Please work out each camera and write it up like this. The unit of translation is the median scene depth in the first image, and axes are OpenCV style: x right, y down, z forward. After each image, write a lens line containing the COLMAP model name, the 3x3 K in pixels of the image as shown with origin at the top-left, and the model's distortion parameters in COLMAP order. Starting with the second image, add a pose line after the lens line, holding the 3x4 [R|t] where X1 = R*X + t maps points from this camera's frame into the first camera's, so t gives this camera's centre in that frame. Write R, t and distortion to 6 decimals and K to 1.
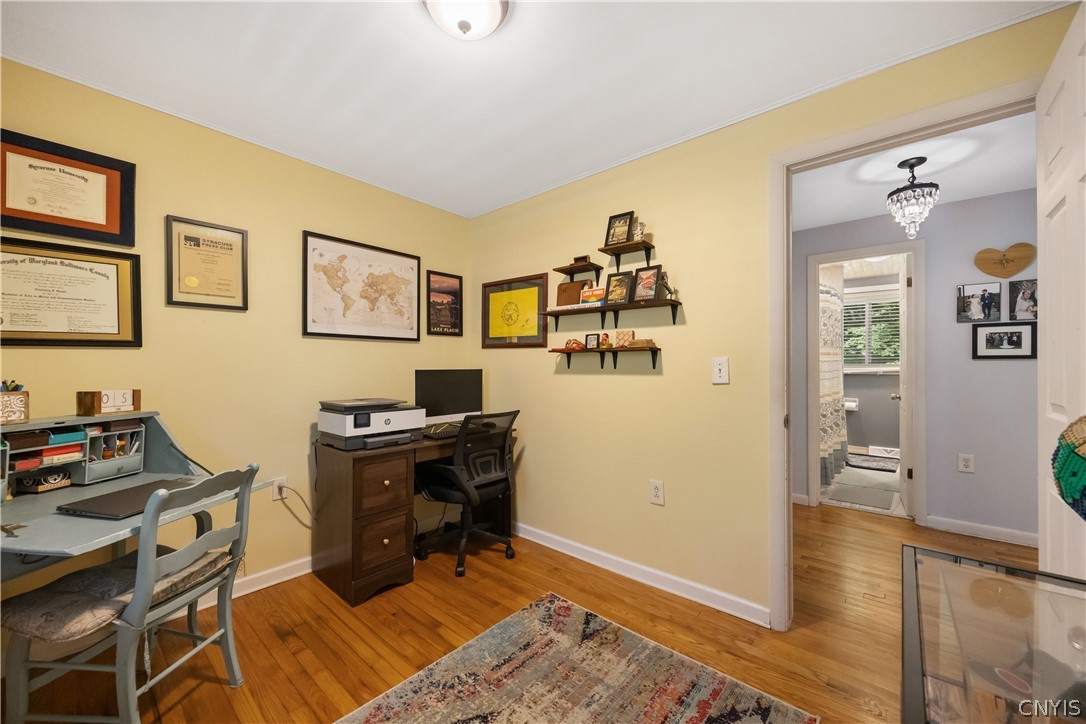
lens RADIAL K [[416.9, 0, 545.9], [0, 416.9, 369.0], [0, 0, 1]] dist [0.000423, 0.000095]
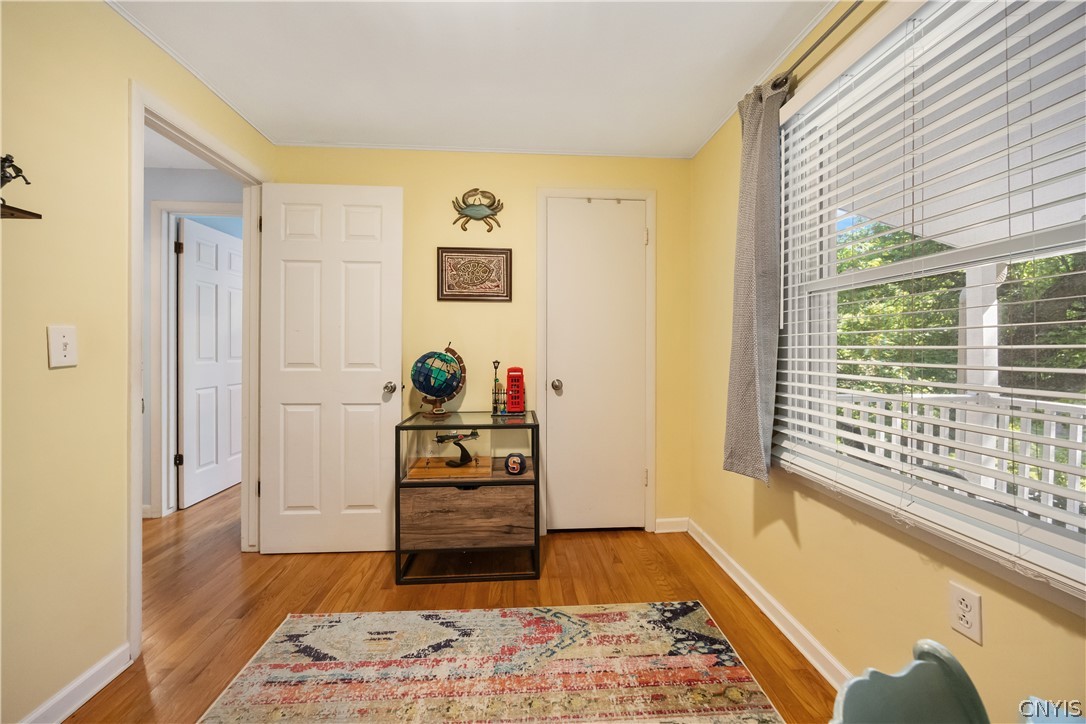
lens RADIAL K [[419.1, 0, 548.4], [0, 419.1, 342.3], [0, 0, 1]] dist [-0.000505, -0.000125]
pose [[-0.706787, 0.004397, 0.707413, -0.563342], [-0.002034, 0.999964, -0.008248, 0.000884], [-0.707424, -0.007268, -0.706752, 0.913714]]
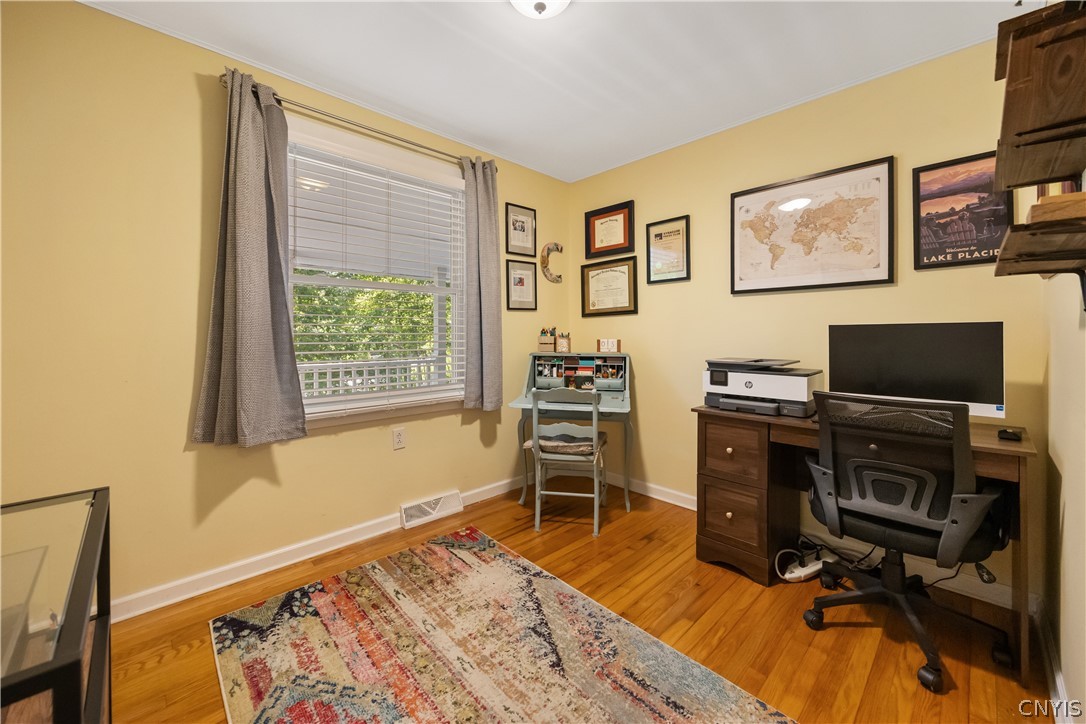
lens RADIAL K [[422.8, 0, 545.4], [0, 422.8, 335.1], [0, 0, 1]] dist [-0.000286, -0.000134]
pose [[-0.091459, 0.002974, -0.995804, 0.593824], [-0.001645, 0.999994, 0.003138, 0.022462], [0.995807, 0.001925, -0.091454, 0.720500]]
